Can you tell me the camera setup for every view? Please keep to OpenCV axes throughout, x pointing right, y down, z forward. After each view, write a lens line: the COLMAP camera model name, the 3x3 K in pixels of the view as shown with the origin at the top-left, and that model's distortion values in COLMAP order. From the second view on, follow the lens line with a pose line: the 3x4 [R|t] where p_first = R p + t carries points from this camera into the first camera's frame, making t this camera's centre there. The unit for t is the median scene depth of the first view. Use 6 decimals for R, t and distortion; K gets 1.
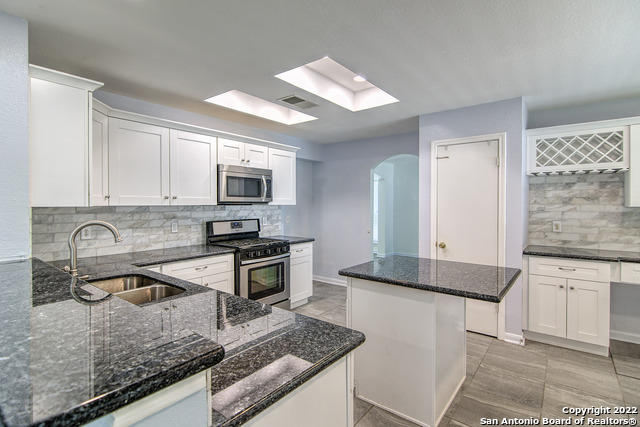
lens RADIAL K [[321.7, 0, 322.3], [0, 321.7, 206.2], [0, 0, 1]] dist [0.002217, -0.010439]
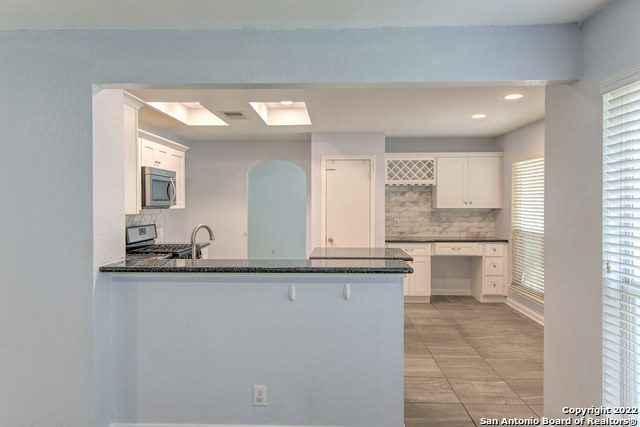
lens RADIAL K [[441.0, 0, 336.2], [0, 441.0, 205.3], [0, 0, 1]] dist [-0.007140, -0.000710]
pose [[0.790521, -0.004891, 0.612415, -0.705183], [0.004911, 0.999987, 0.001646, -0.016532], [-0.612415, 0.001707, 0.790535, -0.390428]]
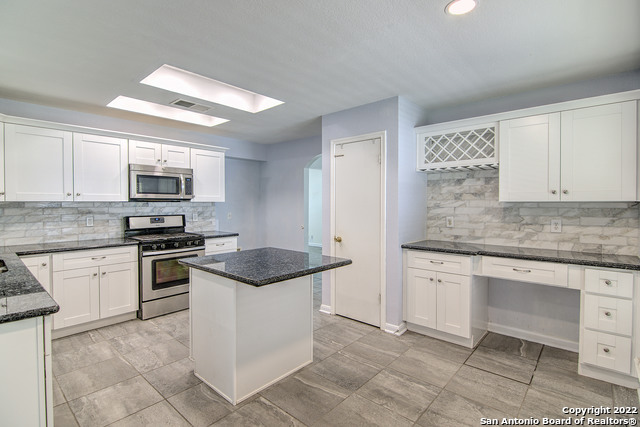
lens RADIAL K [[321.7, 0, 325.7], [0, 321.7, 206.3], [0, 0, 1]] dist [0.002217, -0.010439]
pose [[0.998162, -0.000943, -0.060592, 0.423463], [0.001078, 0.999997, 0.002197, 0.012060], [0.060589, -0.002258, 0.998160, -0.047186]]
